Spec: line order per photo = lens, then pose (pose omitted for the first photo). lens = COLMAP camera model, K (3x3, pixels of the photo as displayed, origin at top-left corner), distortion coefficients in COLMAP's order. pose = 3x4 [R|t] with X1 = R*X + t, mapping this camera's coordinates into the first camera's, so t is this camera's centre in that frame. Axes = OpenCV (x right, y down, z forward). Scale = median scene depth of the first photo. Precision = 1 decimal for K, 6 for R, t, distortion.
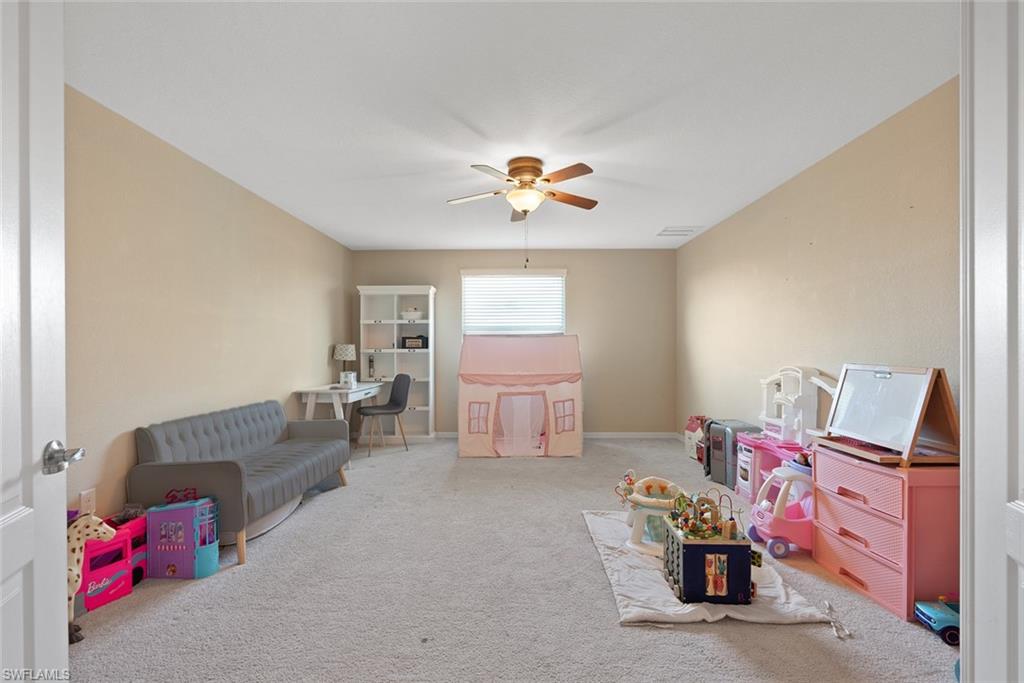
lens RADIAL K [[464.8, 0, 514.9], [0, 464.8, 341.3], [0, 0, 1]] dist [0.004109, -0.000068]
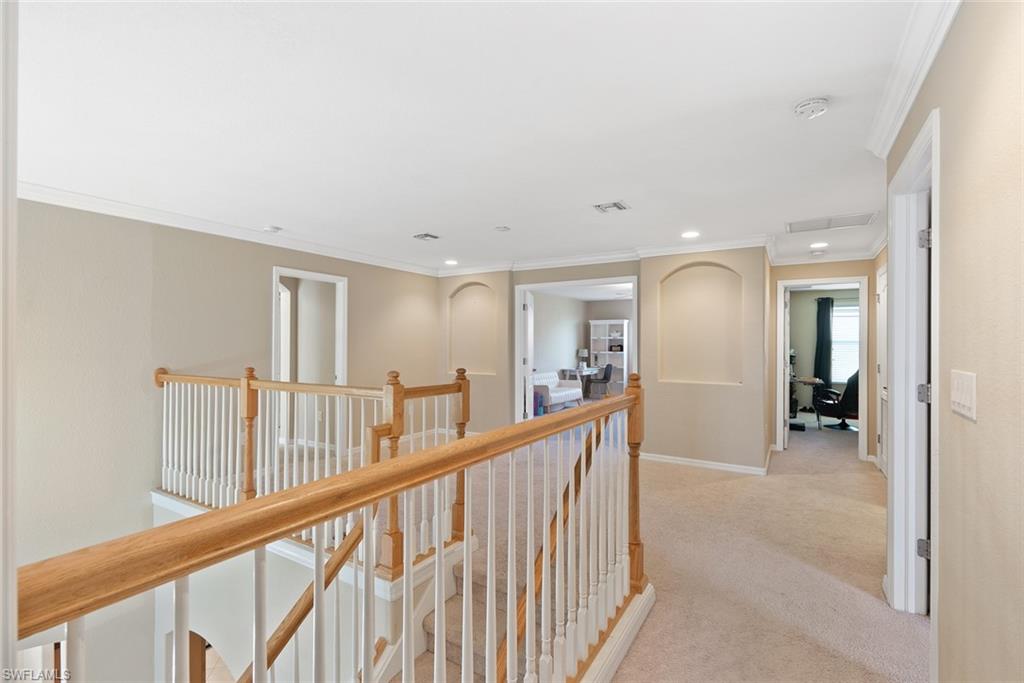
lens RADIAL K [[464.8, 0, 511.6], [0, 464.8, 344.9], [0, 0, 1]] dist [0.004109, -0.000068]
pose [[0.856785, 0.008092, -0.515610, 0.425906], [-0.003194, 0.999941, 0.010386, -0.031840], [0.515663, -0.007252, 0.856761, -0.934730]]
